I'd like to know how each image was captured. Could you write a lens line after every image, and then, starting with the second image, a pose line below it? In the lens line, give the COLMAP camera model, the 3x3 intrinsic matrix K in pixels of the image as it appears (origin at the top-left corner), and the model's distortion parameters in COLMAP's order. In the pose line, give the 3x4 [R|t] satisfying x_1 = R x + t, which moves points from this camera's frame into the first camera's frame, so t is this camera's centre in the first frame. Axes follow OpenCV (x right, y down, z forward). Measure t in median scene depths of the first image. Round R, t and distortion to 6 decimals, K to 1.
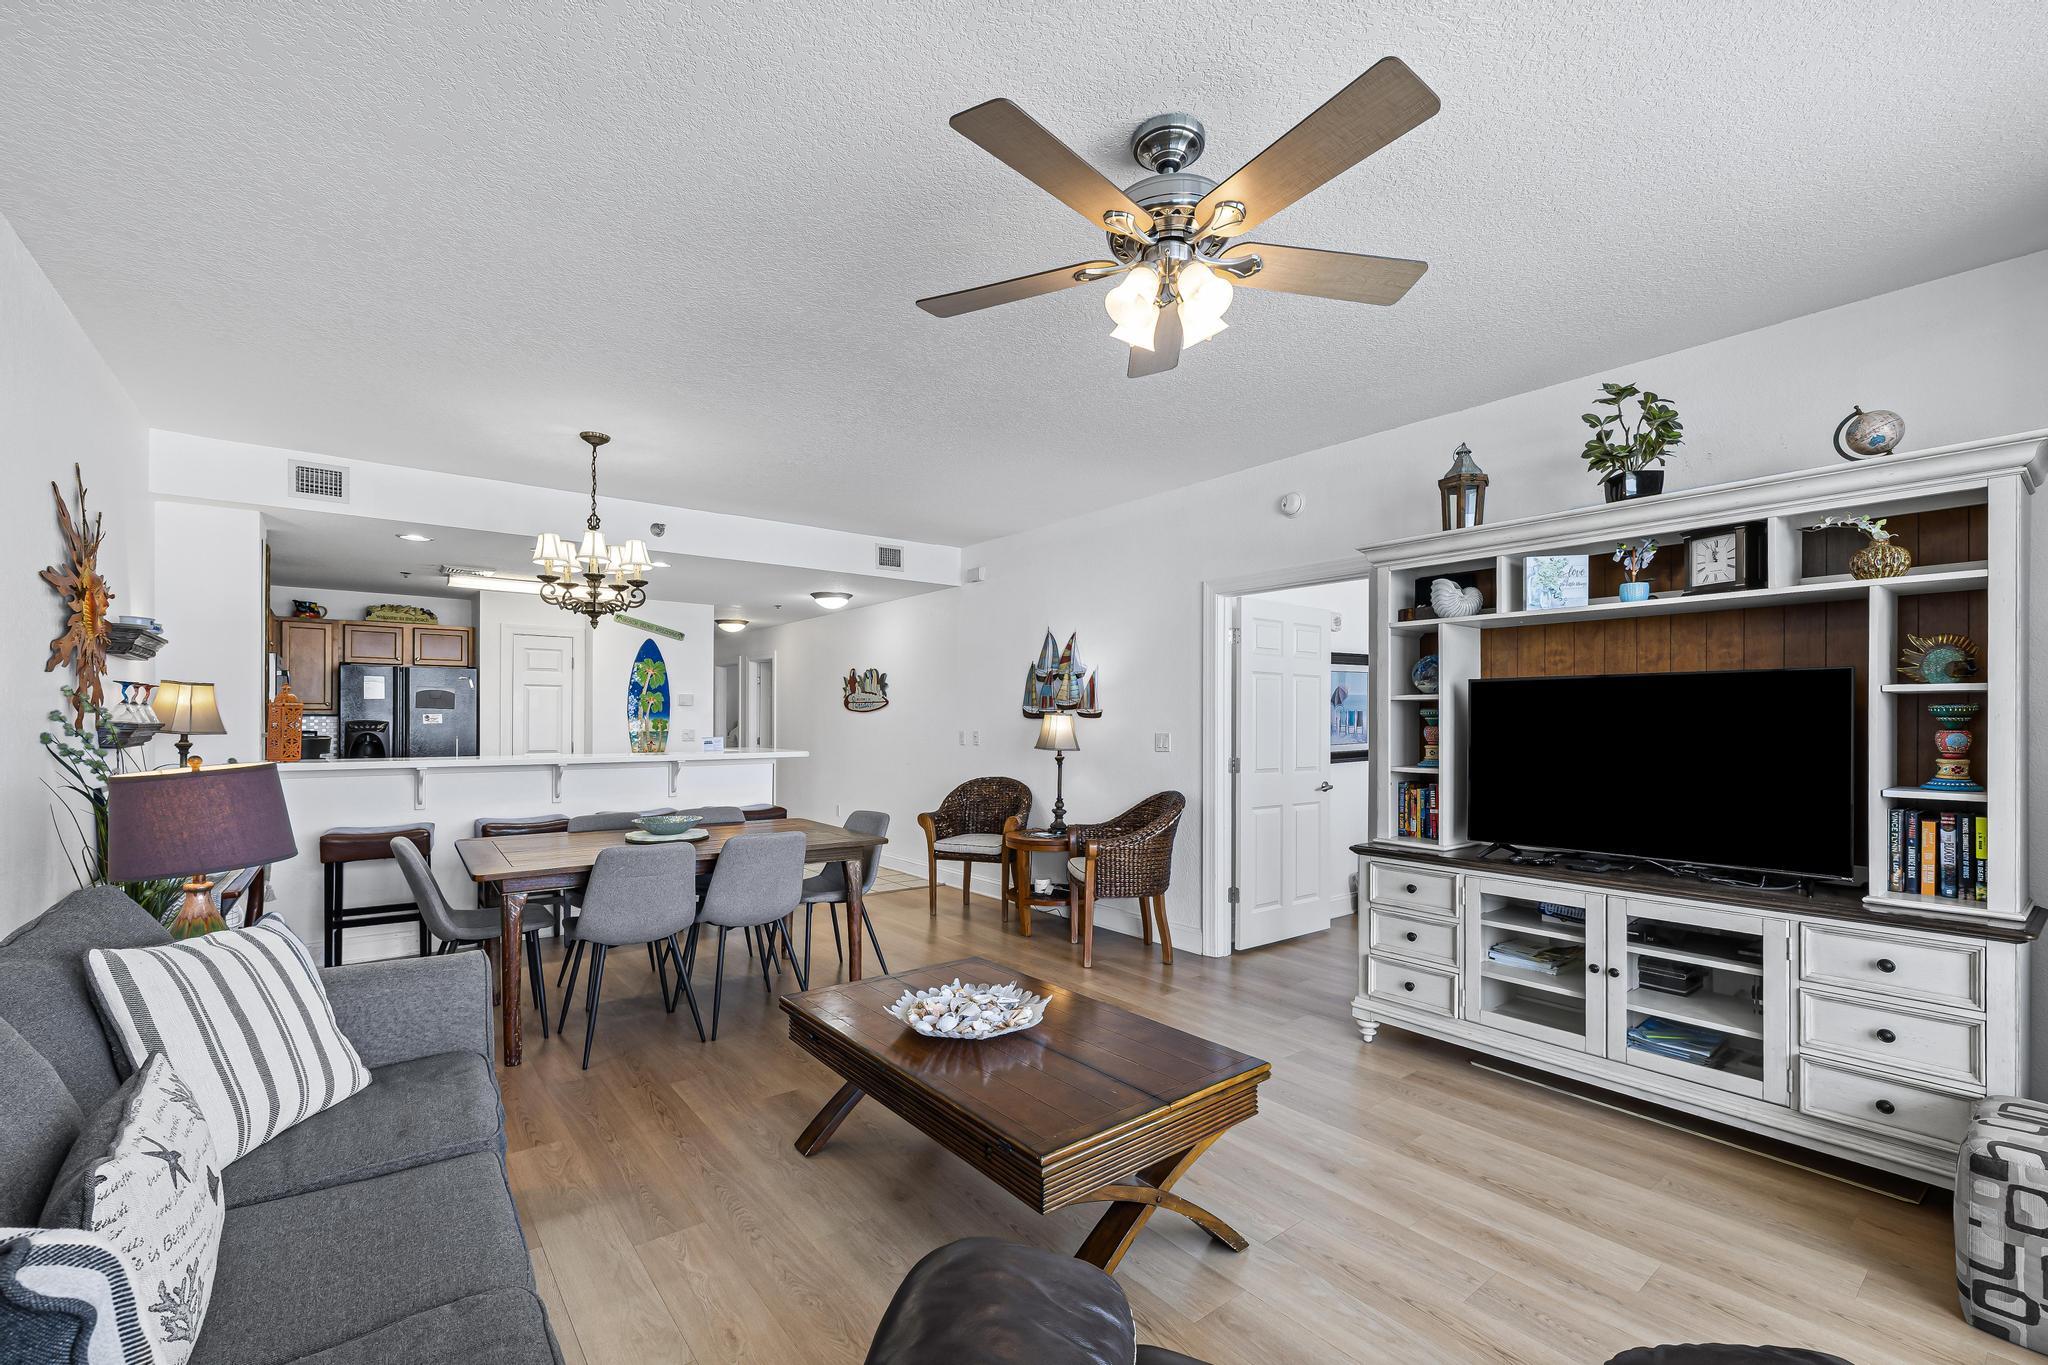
lens RADIAL K [[868.9, 0, 994.3], [0, 868.9, 715.7], [0, 0, 1]] dist [0.011863, 0.000445]
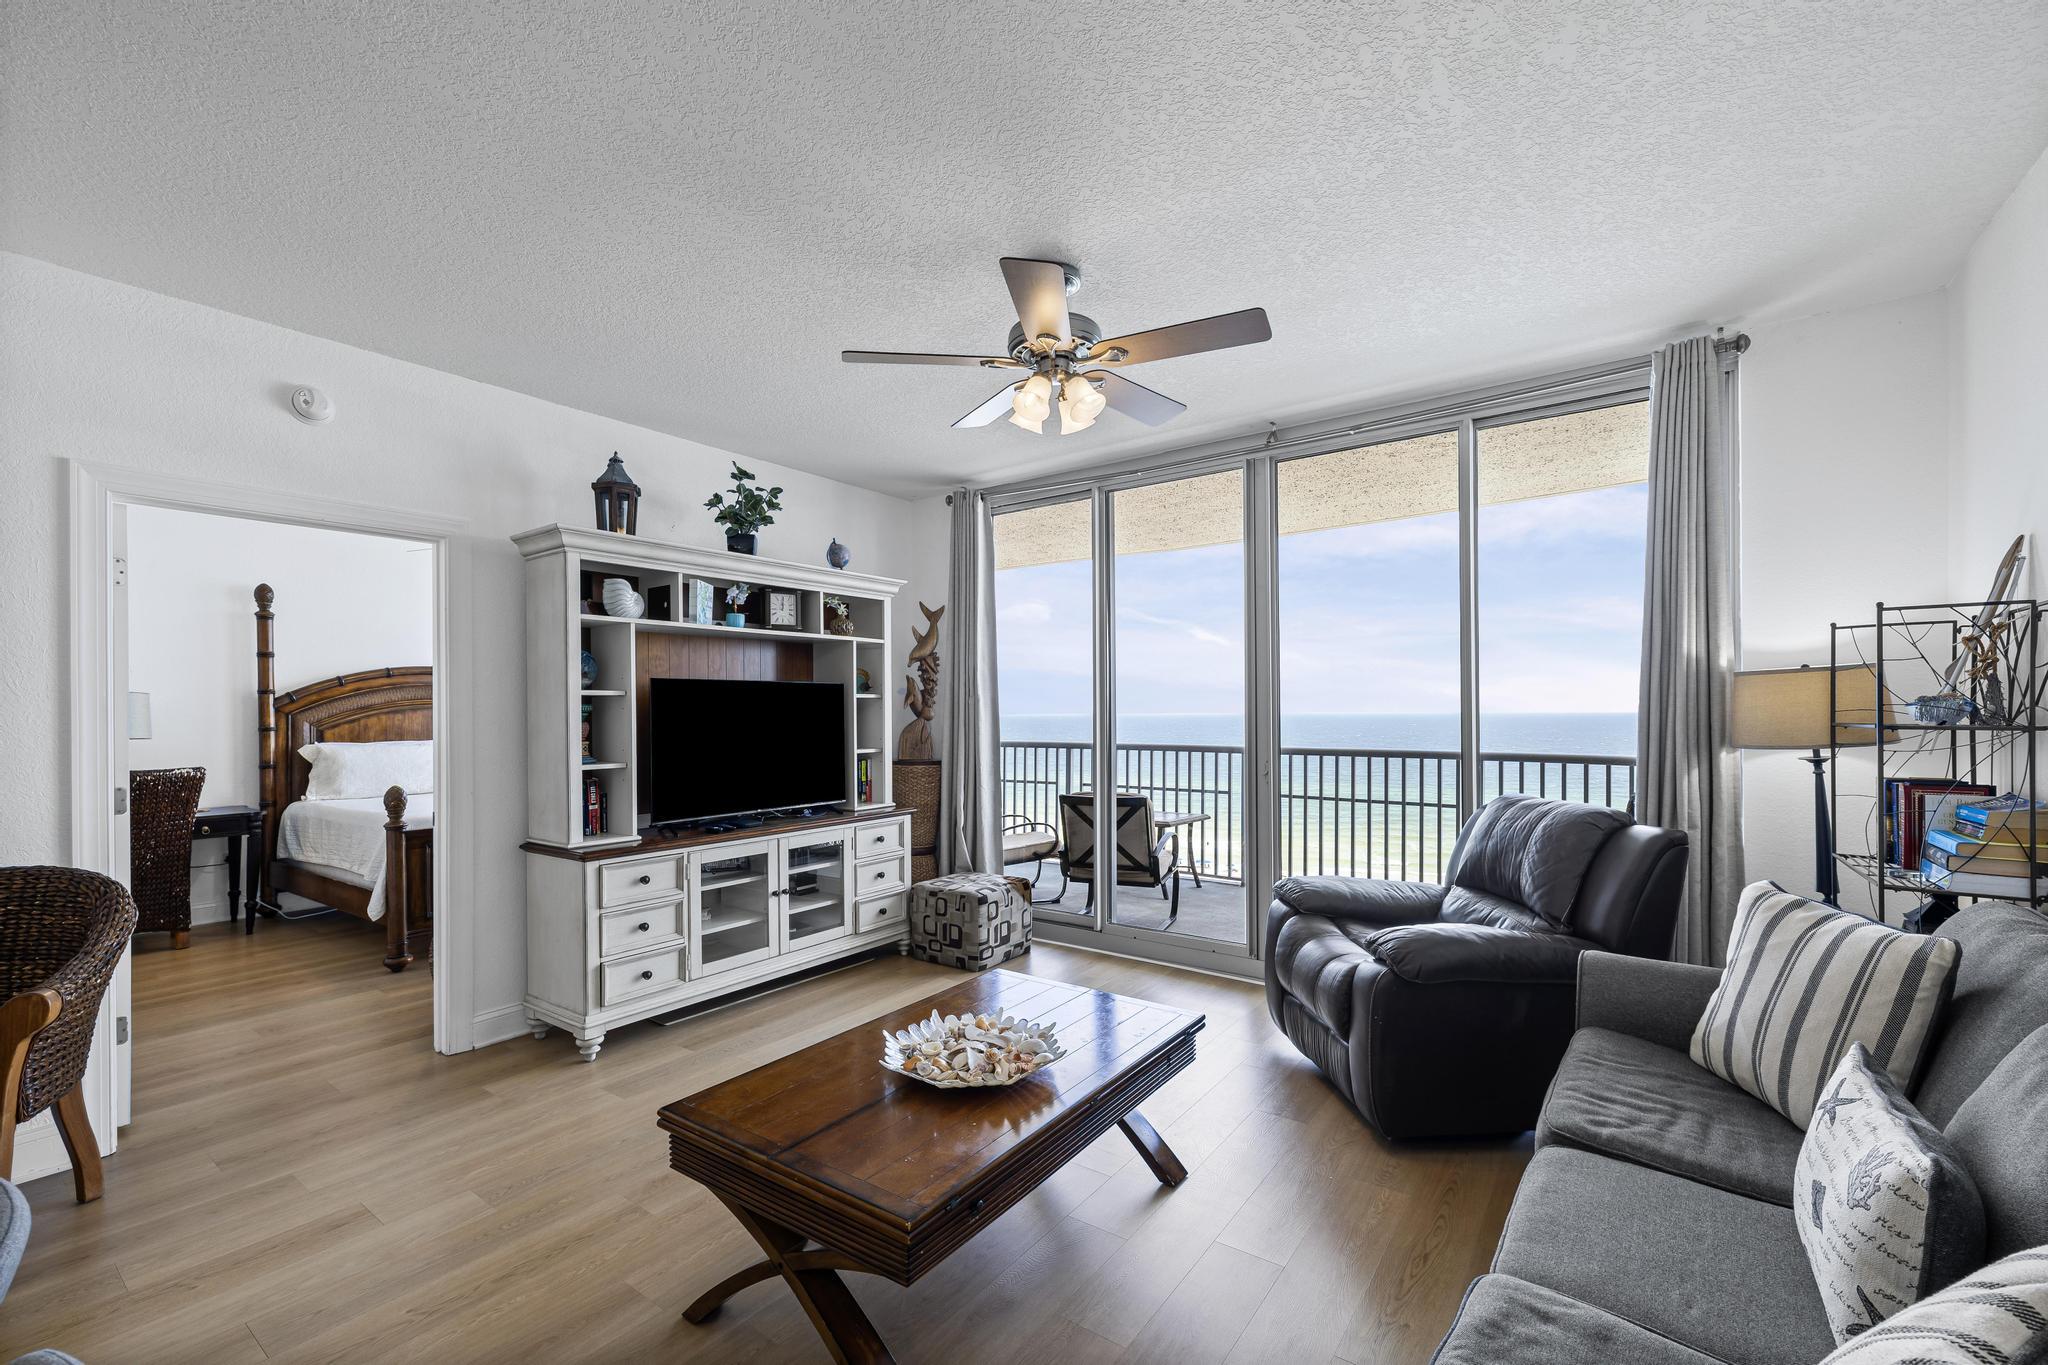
lens RADIAL K [[868.9, 0, 1020.2], [0, 868.9, 705.6], [0, 0, 1]] dist [0.011863, 0.000445]
pose [[-0.284771, 0.009323, 0.958550, -0.721055], [0.006094, 0.999950, -0.007915, 0.005631], [-0.958576, 0.003587, -0.284814, 0.991832]]
